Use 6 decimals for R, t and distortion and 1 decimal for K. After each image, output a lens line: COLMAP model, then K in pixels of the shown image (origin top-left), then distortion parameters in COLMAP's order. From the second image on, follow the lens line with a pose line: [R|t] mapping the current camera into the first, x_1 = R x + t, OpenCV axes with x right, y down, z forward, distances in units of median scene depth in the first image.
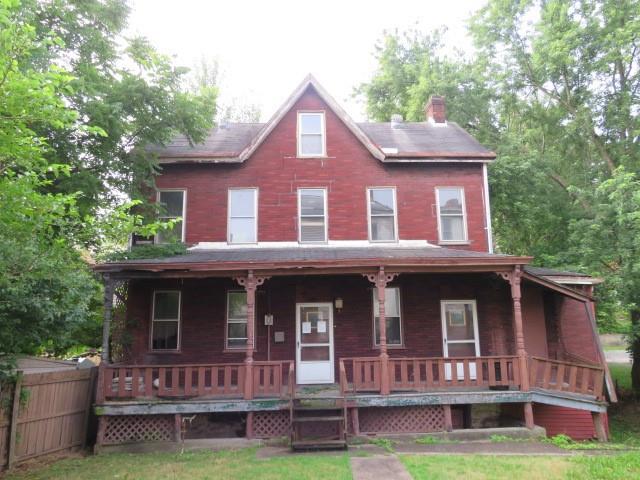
lens RADIAL K [[453.2, 0, 319.6], [0, 453.2, 239.5], [0, 0, 1]] dist [-0.034879, 0.006432]
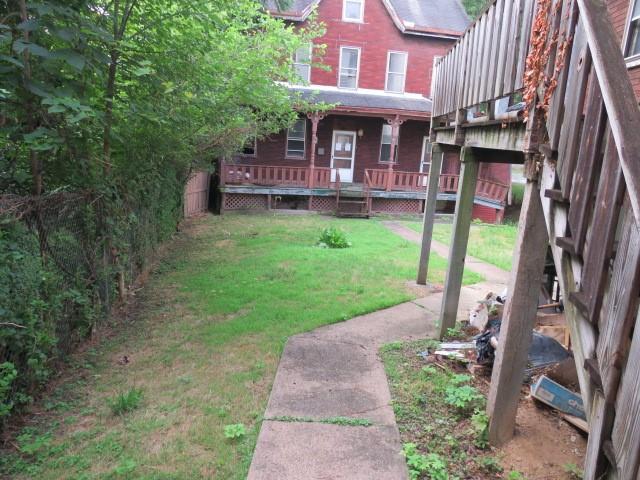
lens RADIAL K [[453.2, 0, 319.5], [0, 453.2, 241.0], [0, 0, 1]] dist [-0.034879, 0.006432]
pose [[0.986193, 0.047971, 0.158498, -0.348870], [-0.110645, 0.903004, 0.415140, -0.161194], [-0.123210, -0.426945, 0.895844, -0.554015]]
